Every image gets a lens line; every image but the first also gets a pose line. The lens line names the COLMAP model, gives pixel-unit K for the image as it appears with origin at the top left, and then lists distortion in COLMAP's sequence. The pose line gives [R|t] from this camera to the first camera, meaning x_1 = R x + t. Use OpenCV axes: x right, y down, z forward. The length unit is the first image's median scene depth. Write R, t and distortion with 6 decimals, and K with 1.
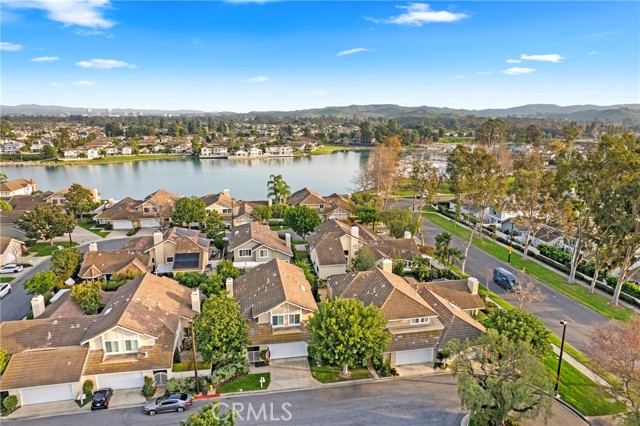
lens RADIAL K [[409.6, 0, 320.0], [0, 409.6, 213.0], [0, 0, 1]] dist [-0.072359, 0.062914]
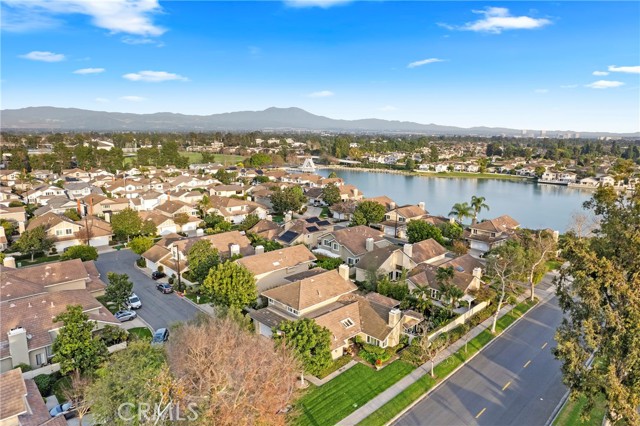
lens RADIAL K [[409.6, 0, 320.0], [0, 409.6, 213.0], [0, 0, 1]] dist [-0.072359, 0.062914]
pose [[0.558803, 0.157597, -0.814188, 0.738340], [-0.199870, 0.978430, 0.052212, -0.047716], [0.804855, 0.133555, 0.578249, 0.234269]]
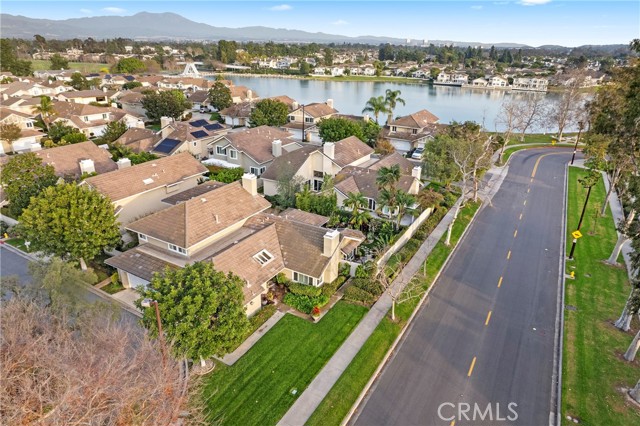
lens RADIAL K [[409.6, 0, 320.0], [0, 409.6, 213.0], [0, 0, 1]] dist [-0.072359, 0.062914]
pose [[0.755616, 0.255350, -0.603192, 0.547572], [-0.161672, 0.965098, 0.206030, 0.006366], [0.634749, -0.058160, 0.770526, 0.381489]]
